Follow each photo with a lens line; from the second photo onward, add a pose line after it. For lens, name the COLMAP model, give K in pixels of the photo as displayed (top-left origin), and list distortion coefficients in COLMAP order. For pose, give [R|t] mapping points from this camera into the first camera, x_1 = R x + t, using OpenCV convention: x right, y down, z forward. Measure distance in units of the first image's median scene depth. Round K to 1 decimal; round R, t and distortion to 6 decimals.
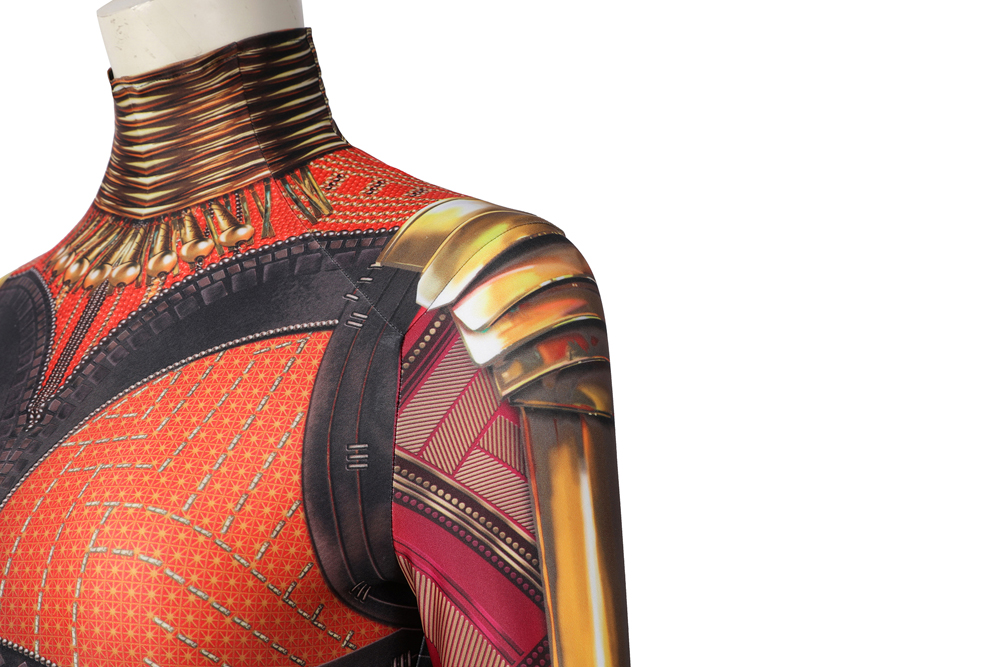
lens RADIAL K [[1364.9, 0, 500.0], [0, 1364.9, 333.5], [0, 0, 1]] dist [0.011956, 0.035461]
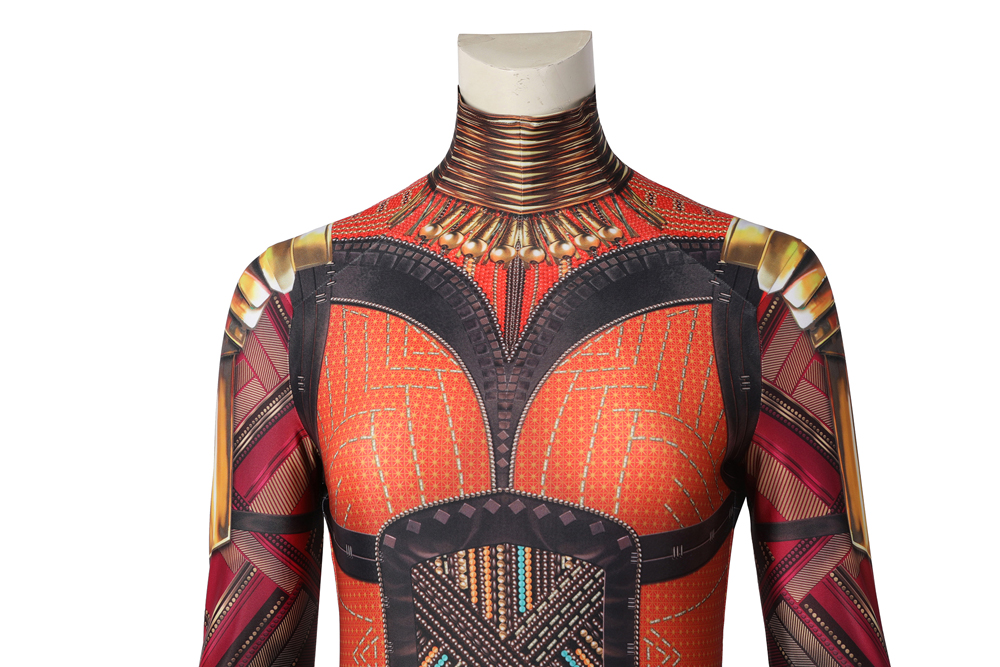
lens RADIAL K [[1724.0, 0, 501.4], [0, 1724.0, 263.8], [0, 0, 1]] dist [0.130625, -0.353367]
pose [[0.880920, 0.044846, 0.471135, -1.324242], [-0.053305, 0.998568, 0.004618, -0.046060], [-0.470253, -0.029182, 0.882049, -0.680358]]
